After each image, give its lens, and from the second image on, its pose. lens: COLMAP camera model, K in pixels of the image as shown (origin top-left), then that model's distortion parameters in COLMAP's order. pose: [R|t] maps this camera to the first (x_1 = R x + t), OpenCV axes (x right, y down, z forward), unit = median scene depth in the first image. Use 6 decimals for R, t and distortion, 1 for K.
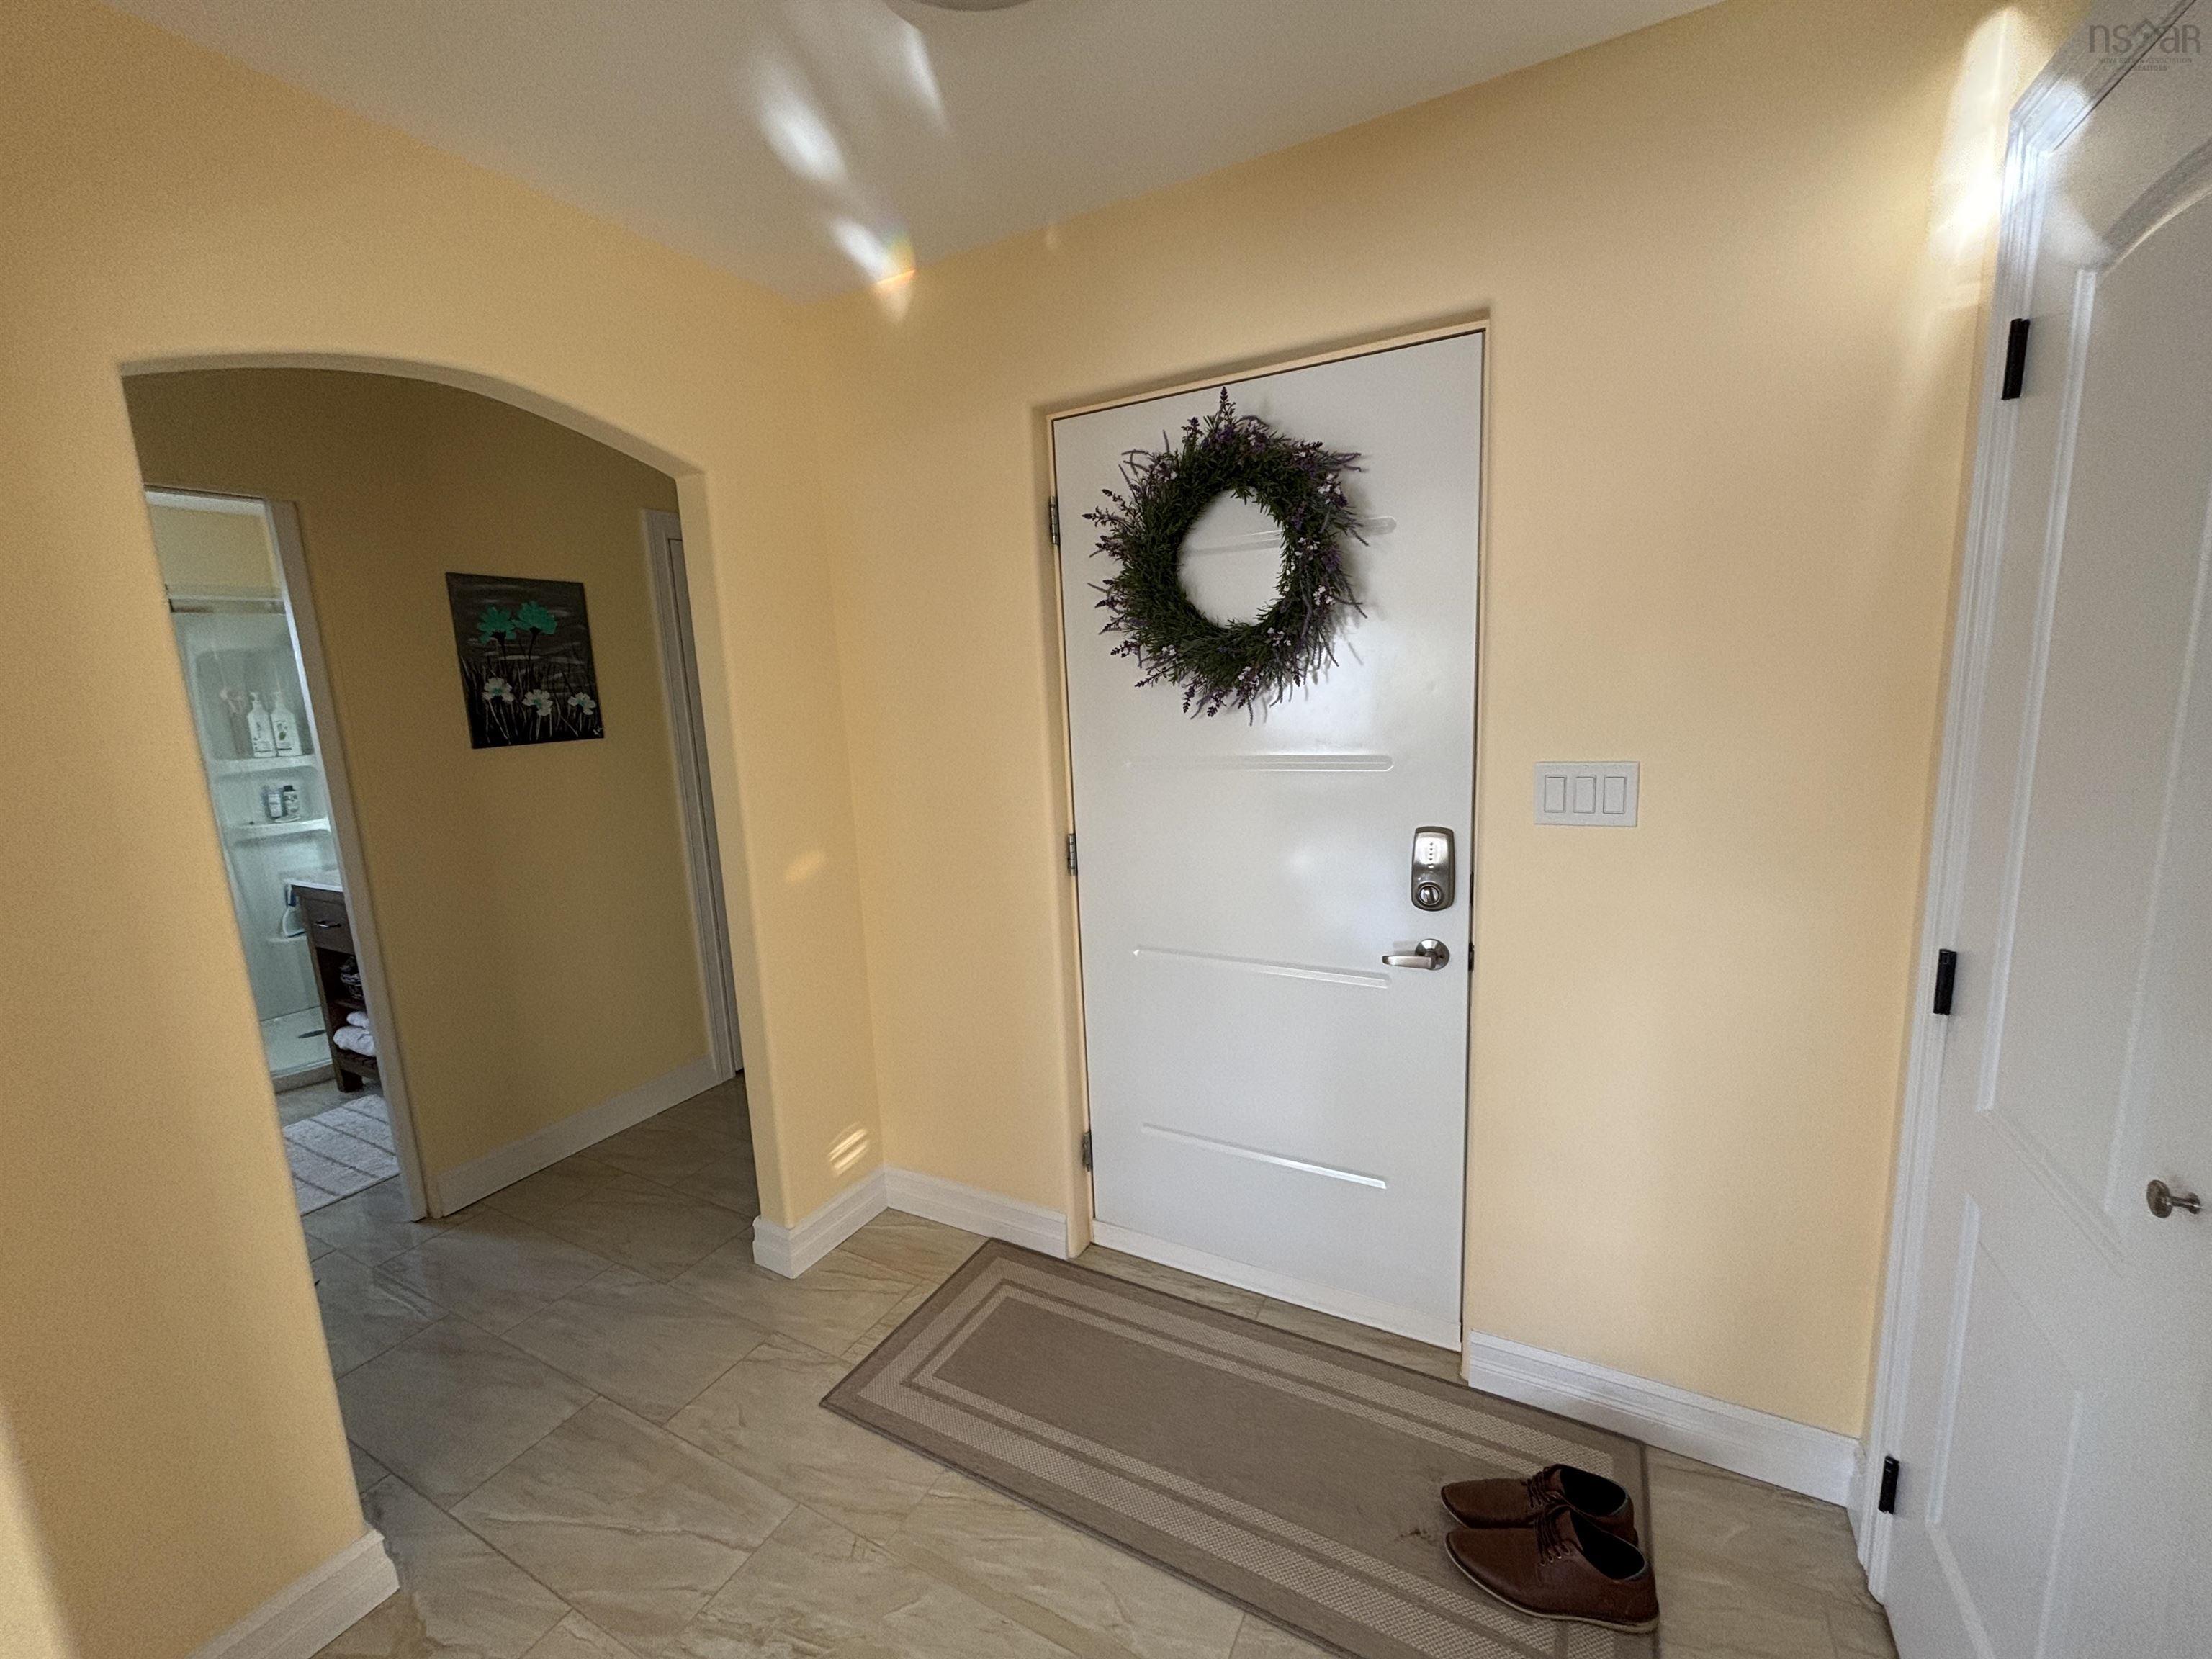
lens RADIAL K [[891.7, 0, 1113.8], [0, 891.7, 830.7], [0, 0, 1]] dist [-0.002555, 0.000650]
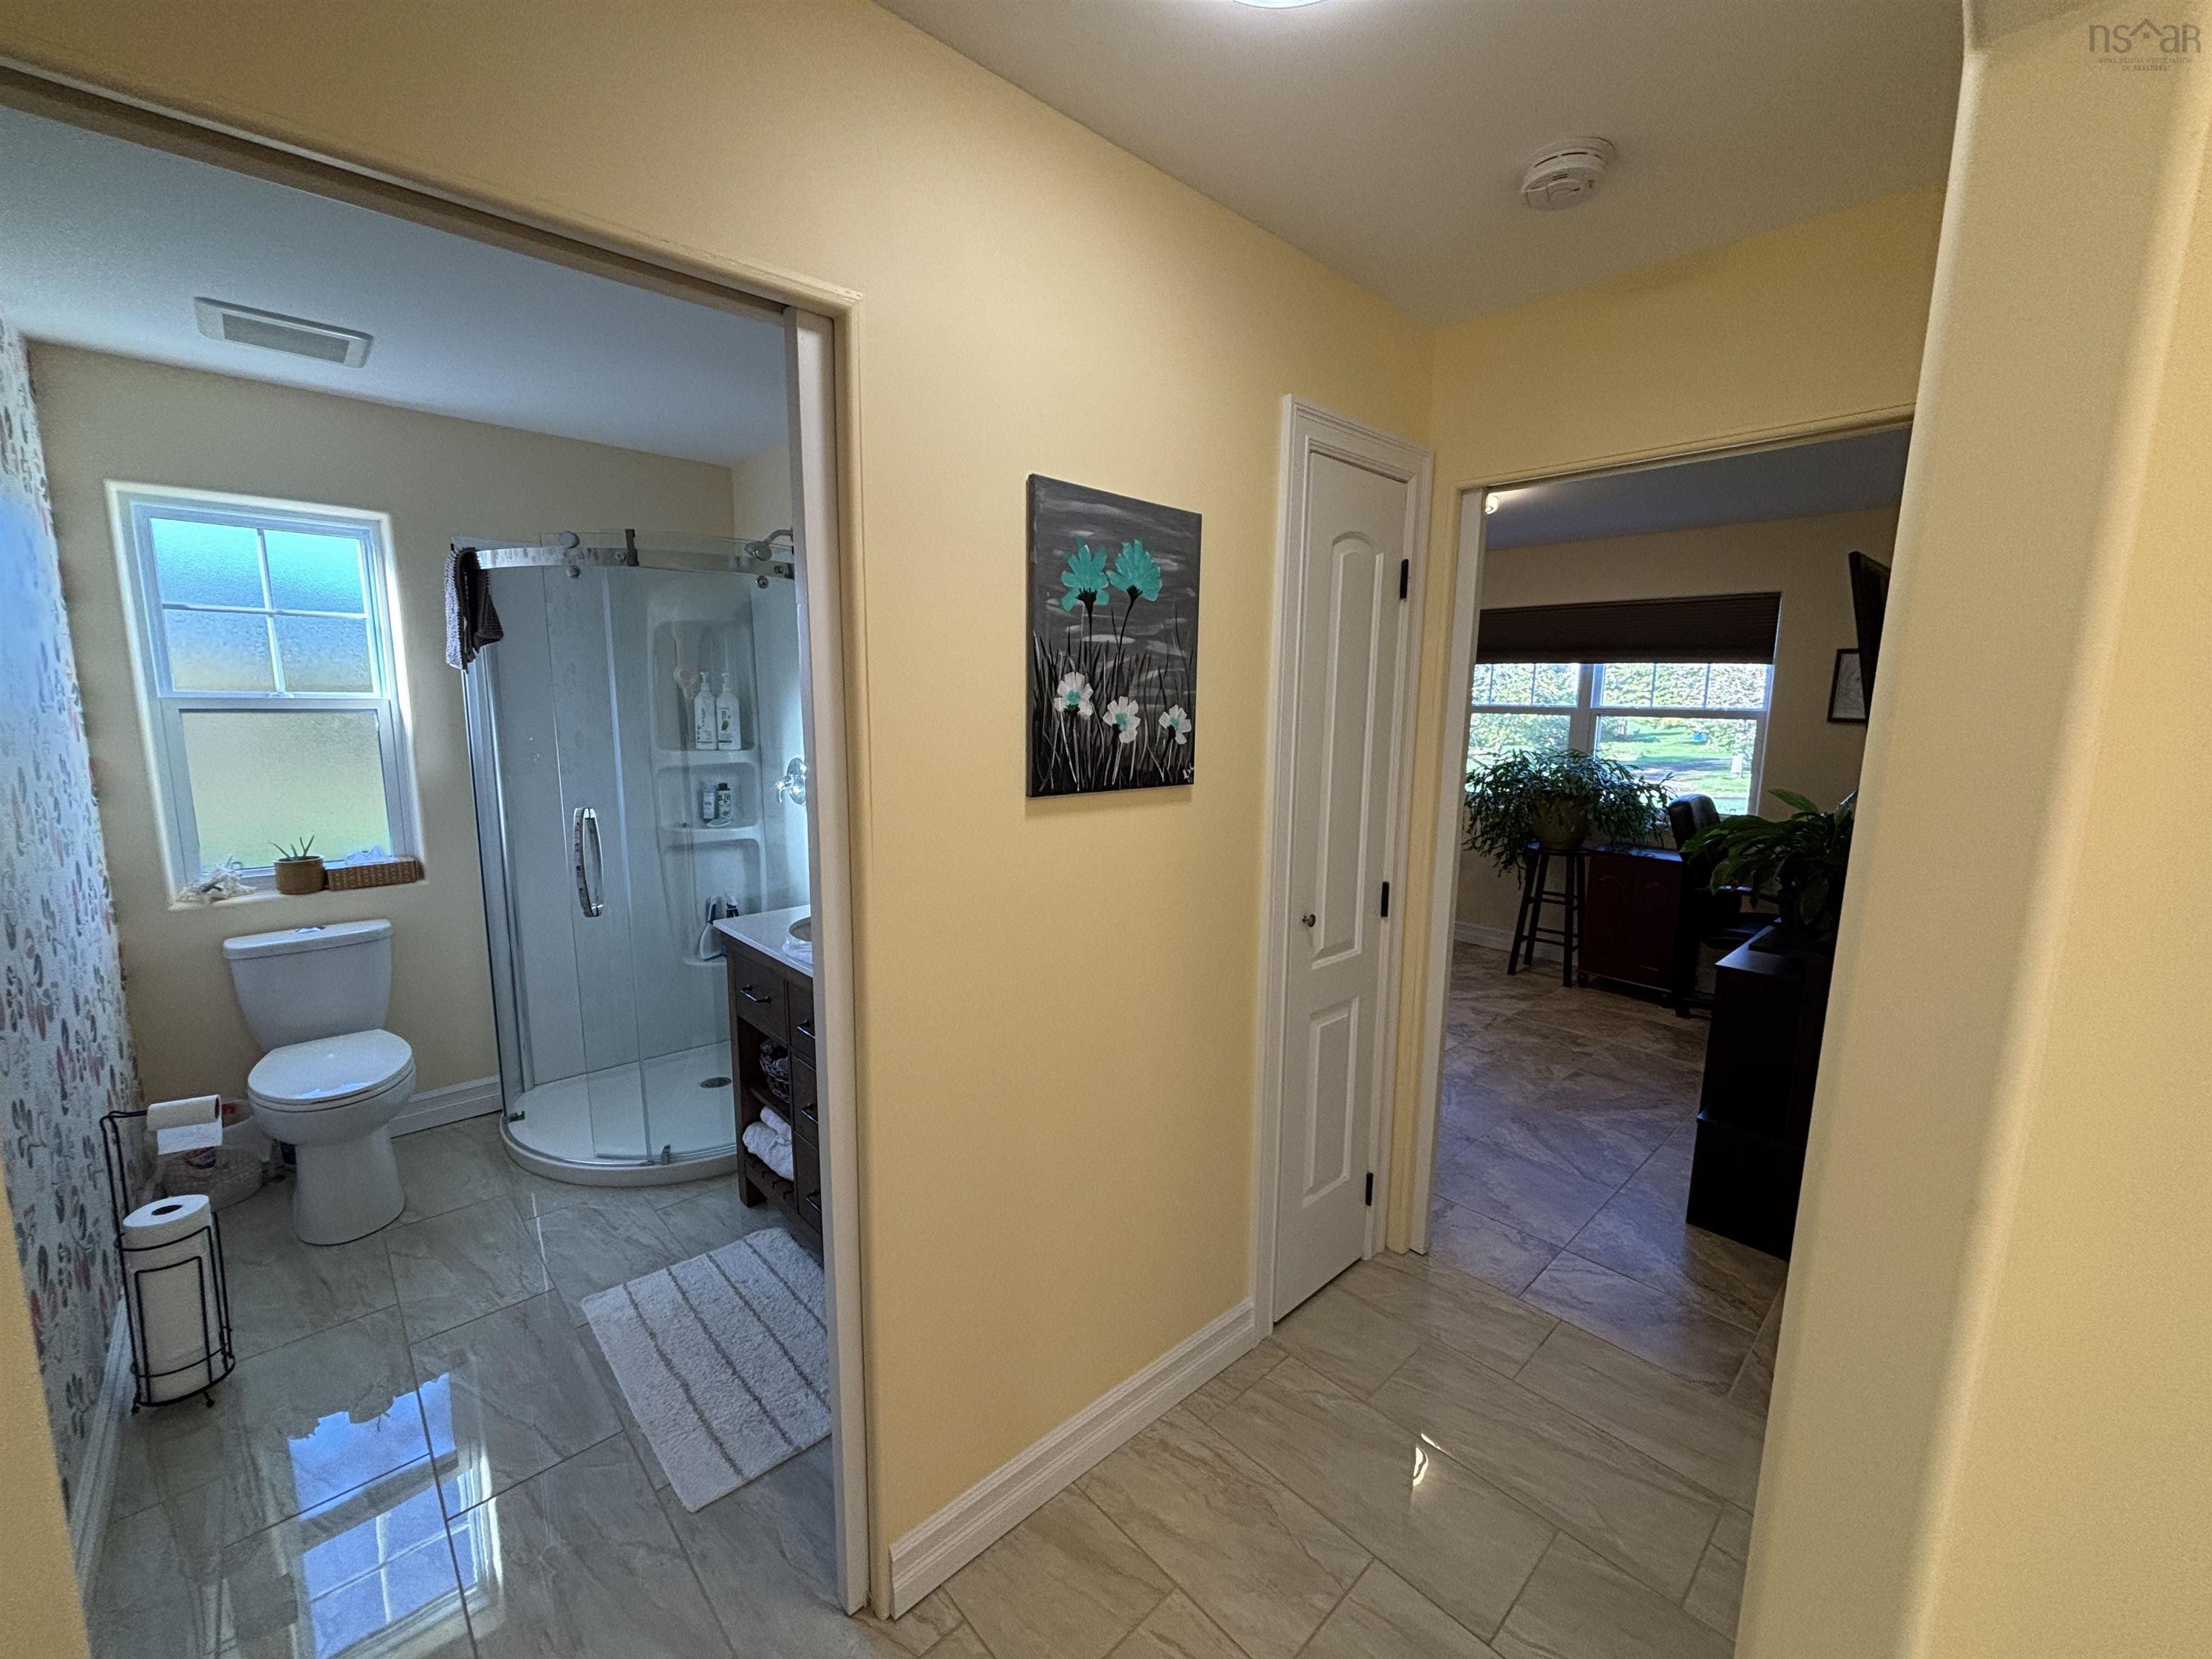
lens RADIAL K [[891.7, 0, 1113.4], [0, 891.7, 831.1], [0, 0, 1]] dist [-0.002555, 0.000650]
pose [[0.945786, 0.106128, -0.306963, -0.464012], [-0.110760, 0.993844, 0.002345, -0.073572], [0.305322, 0.031781, 0.951719, 0.456853]]
